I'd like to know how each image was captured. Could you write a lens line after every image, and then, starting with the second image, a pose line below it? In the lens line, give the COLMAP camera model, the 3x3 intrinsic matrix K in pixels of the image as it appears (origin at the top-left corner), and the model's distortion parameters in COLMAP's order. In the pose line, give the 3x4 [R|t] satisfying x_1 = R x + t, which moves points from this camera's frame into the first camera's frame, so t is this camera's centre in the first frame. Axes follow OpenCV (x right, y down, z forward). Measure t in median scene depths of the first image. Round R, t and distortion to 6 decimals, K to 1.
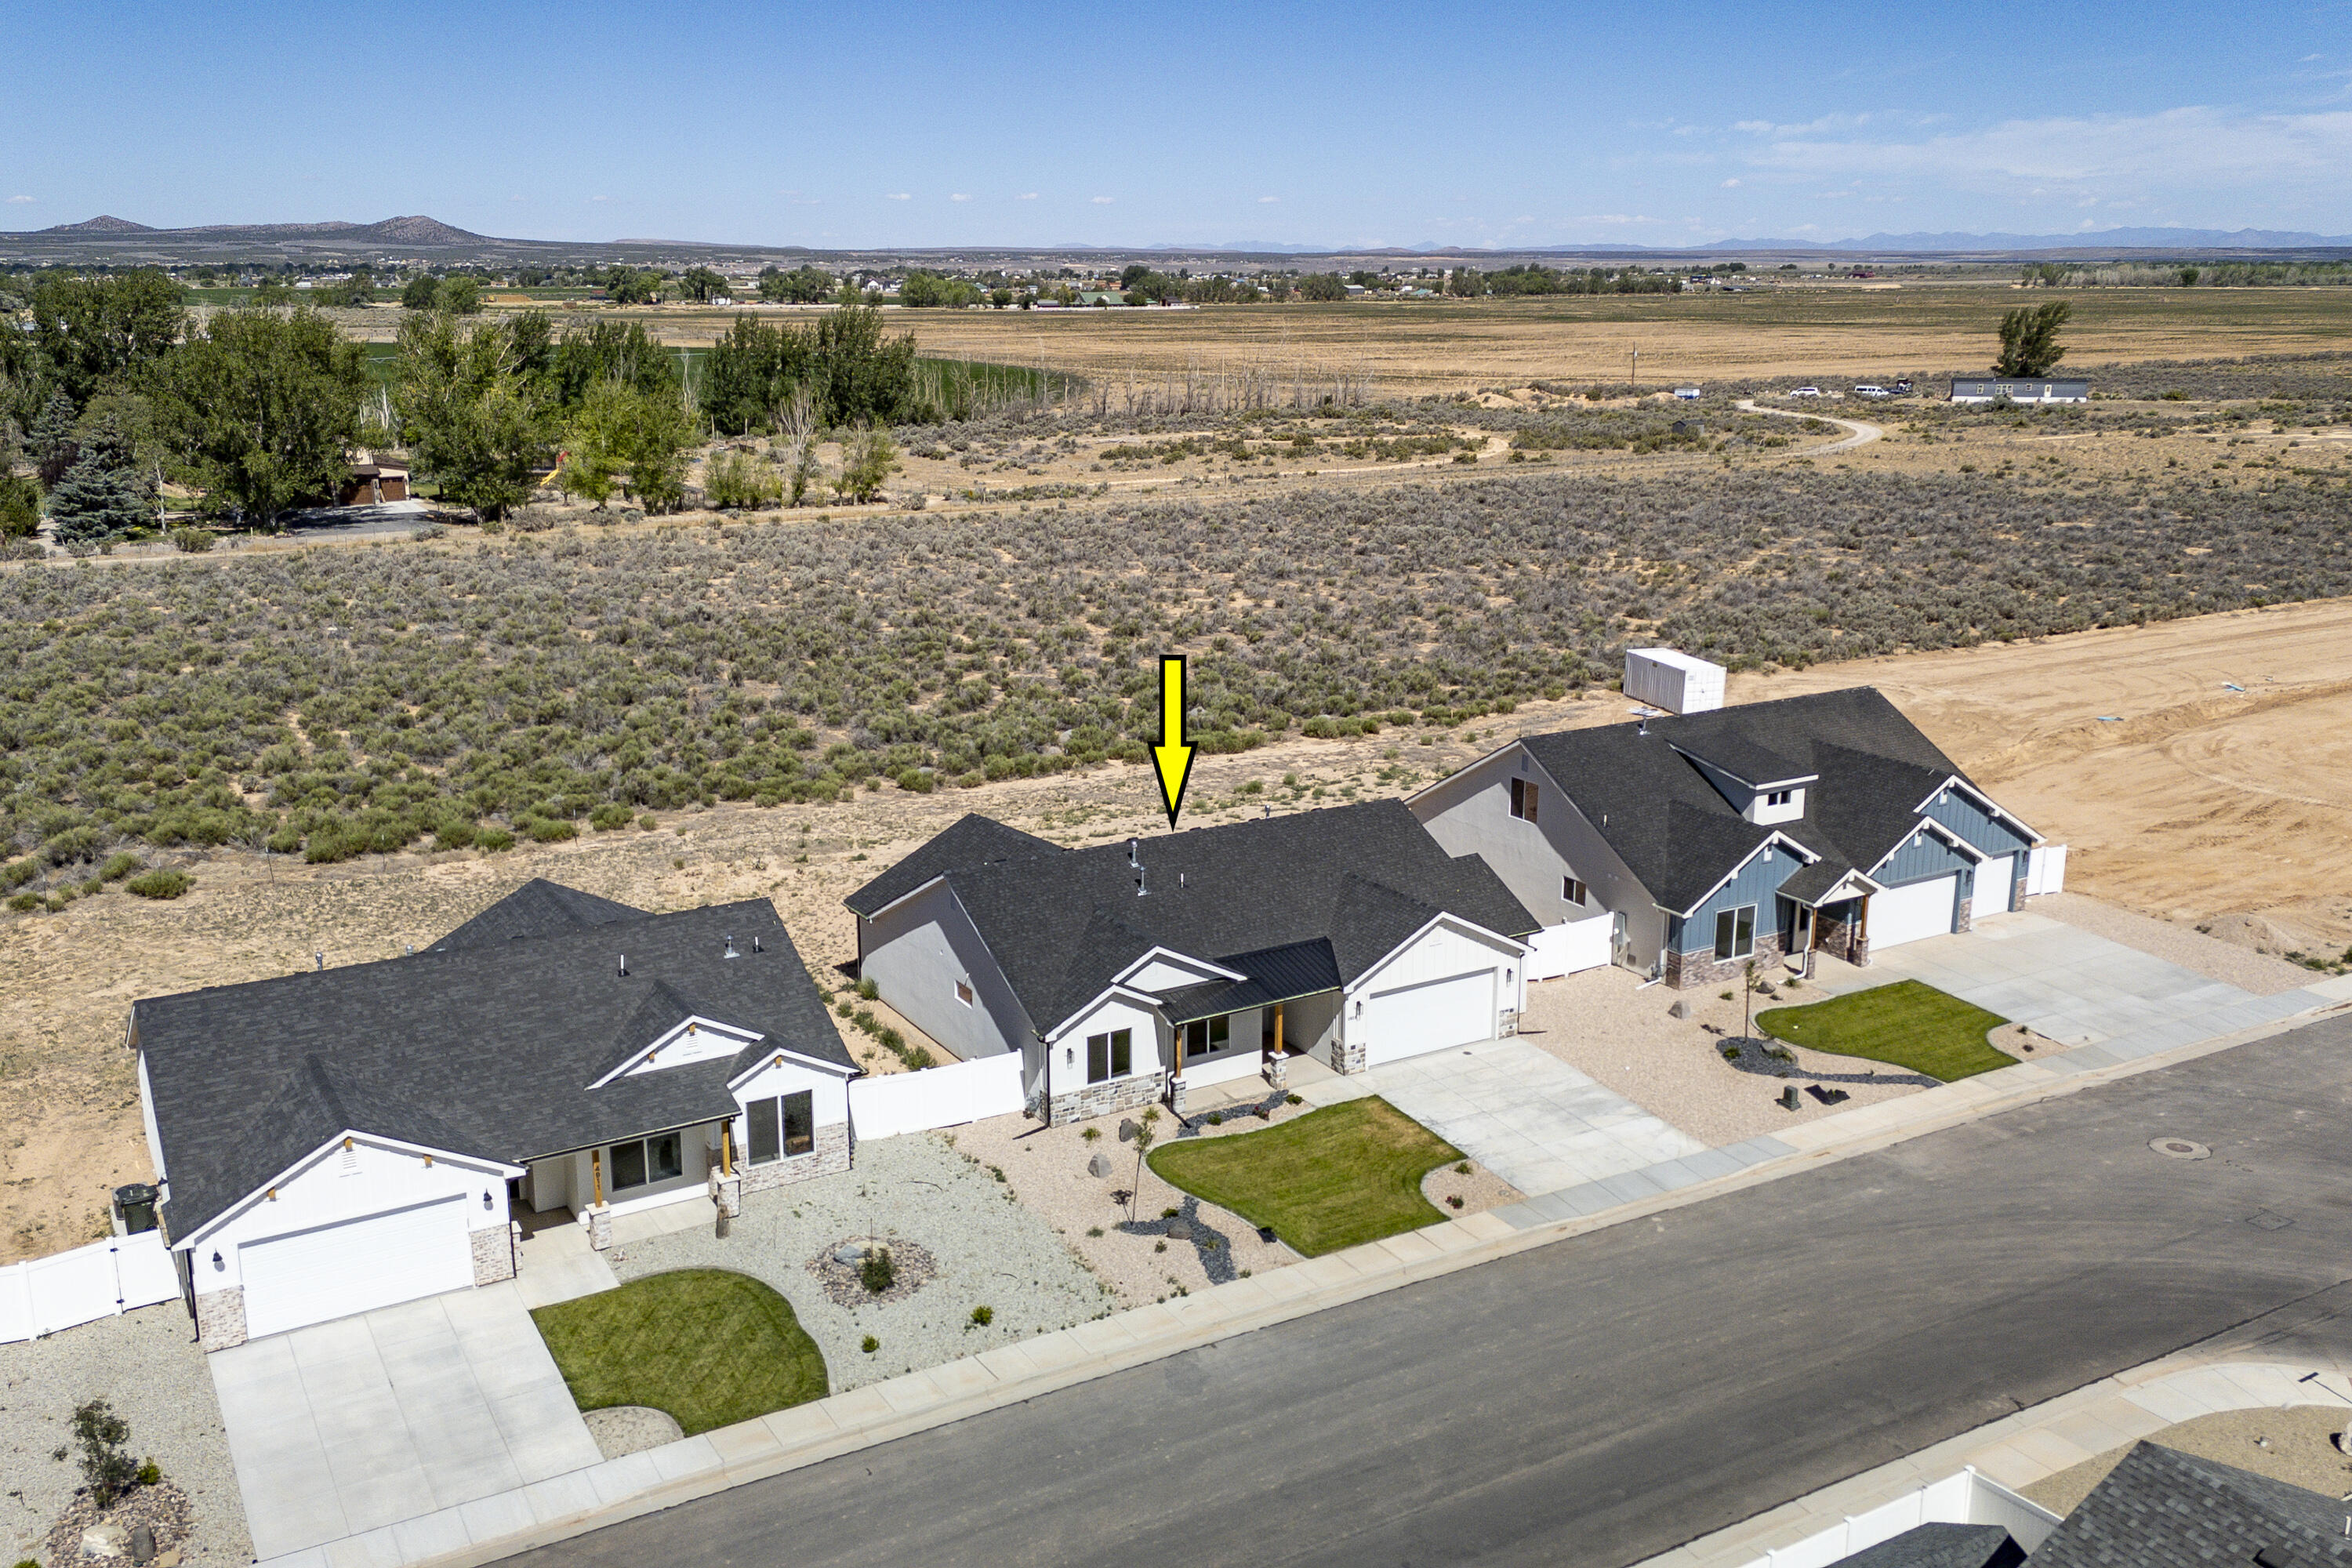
lens RADIAL K [[2065.9, 0, 1142.5], [0, 2065.9, 779.8], [0, 0, 1]] dist [0.143411, -0.281990]
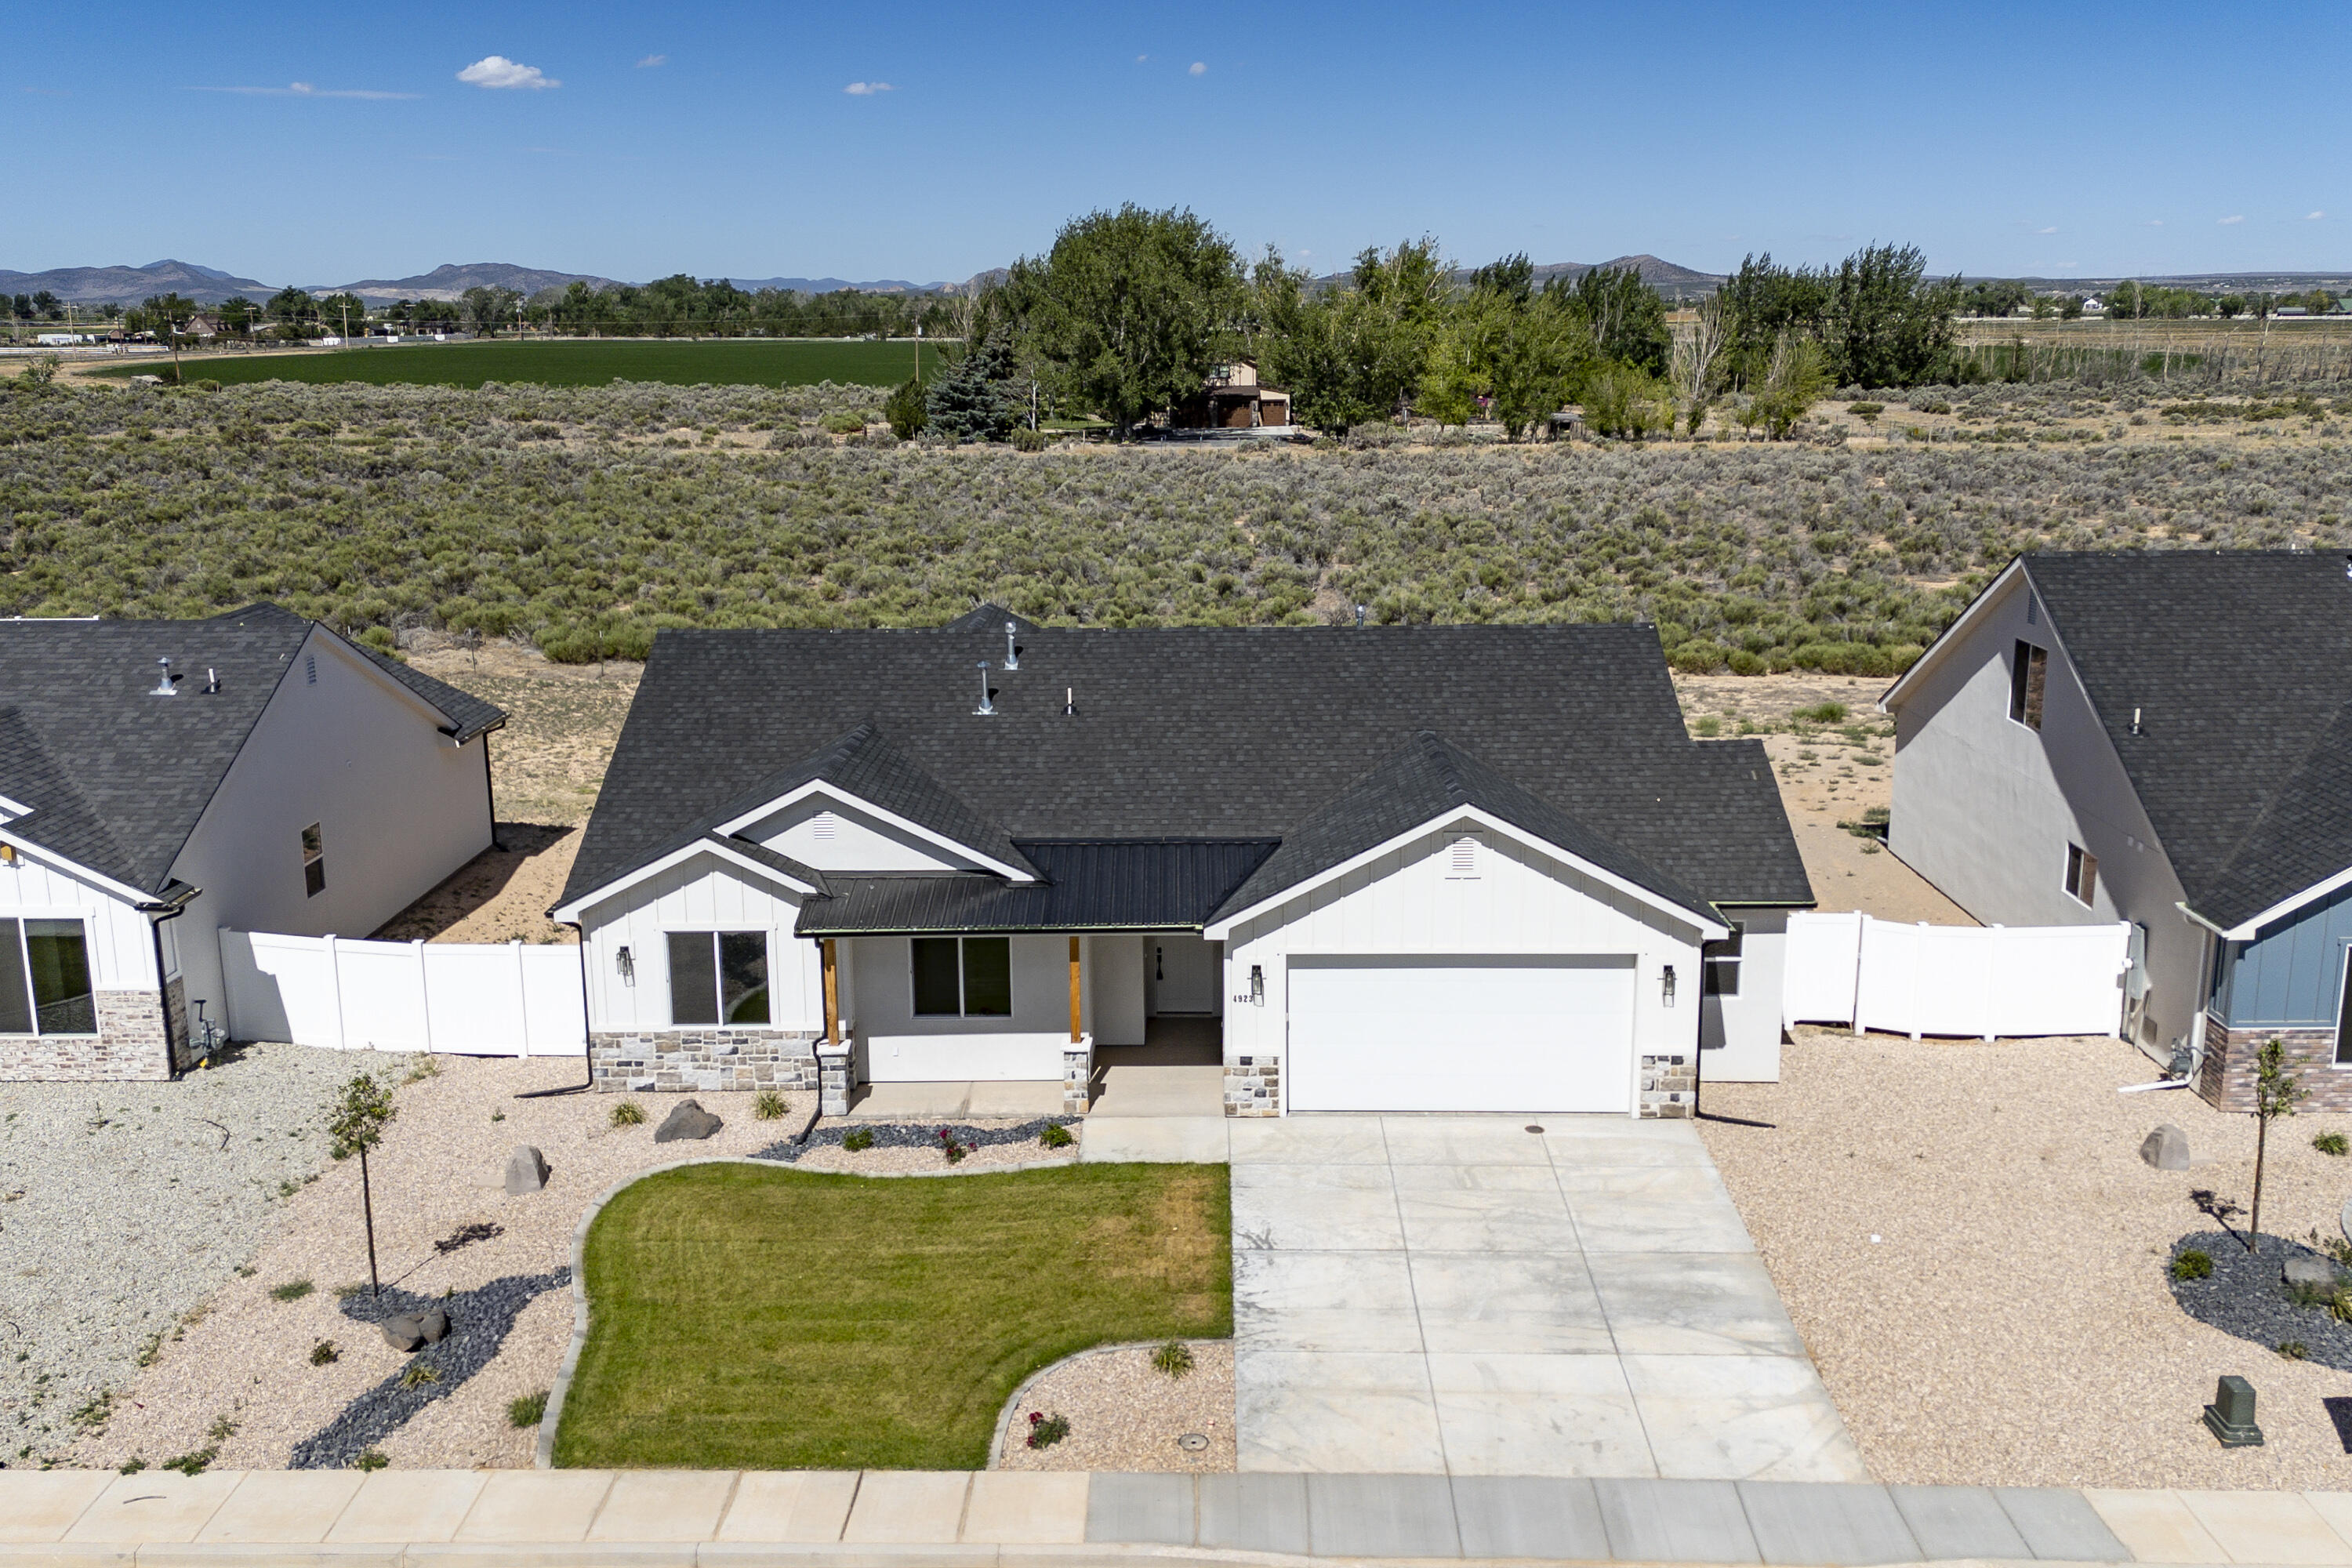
lens RADIAL K [[2054.0, 0, 1176.0], [0, 2054.0, 784.0], [0, 0, 1]] dist [0.089875, -0.098997]
pose [[0.853634, 0.113365, -0.508387, 0.330427], [-0.121886, 0.992405, 0.016637, 0.061549], [0.506411, 0.047764, 0.860968, 0.599214]]
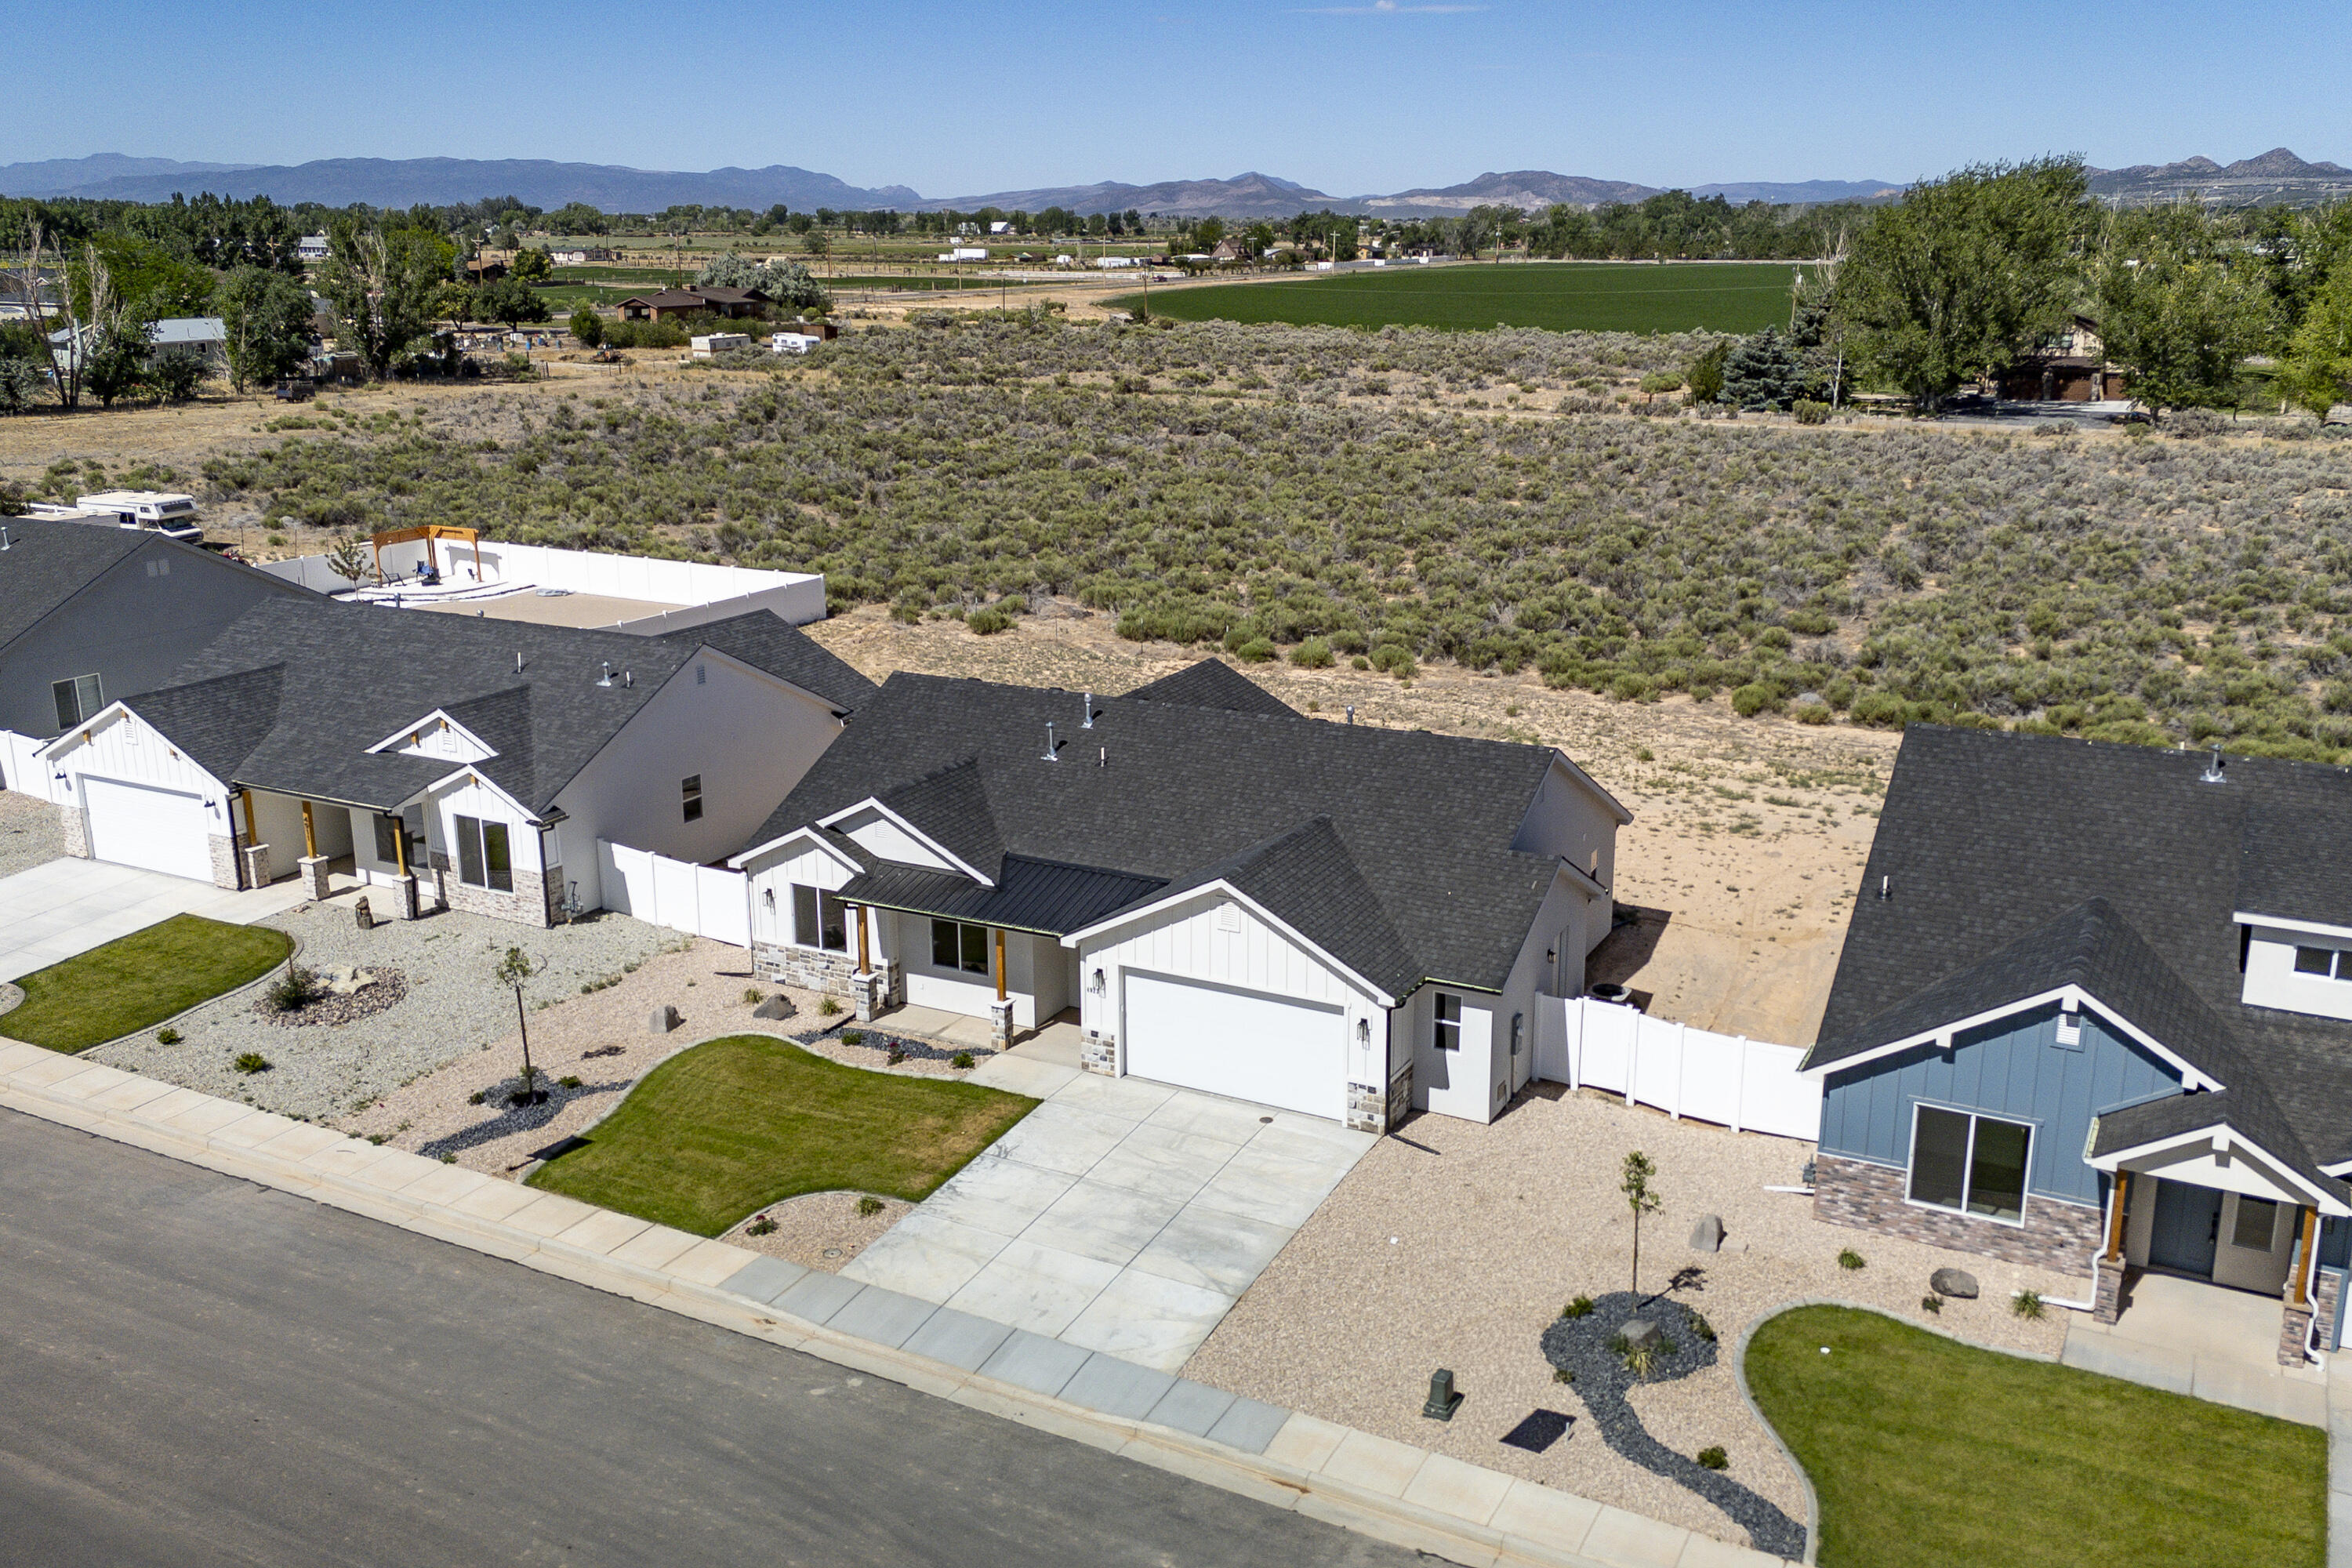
lens RADIAL K [[2054.0, 0, 1176.0], [0, 2054.0, 784.0], [0, 0, 1]] dist [0.089875, -0.098997]
pose [[0.519850, 0.226830, -0.823592, 0.668732], [-0.205705, 0.968973, 0.137030, -0.048980], [0.829121, 0.098182, 0.550380, 0.663808]]
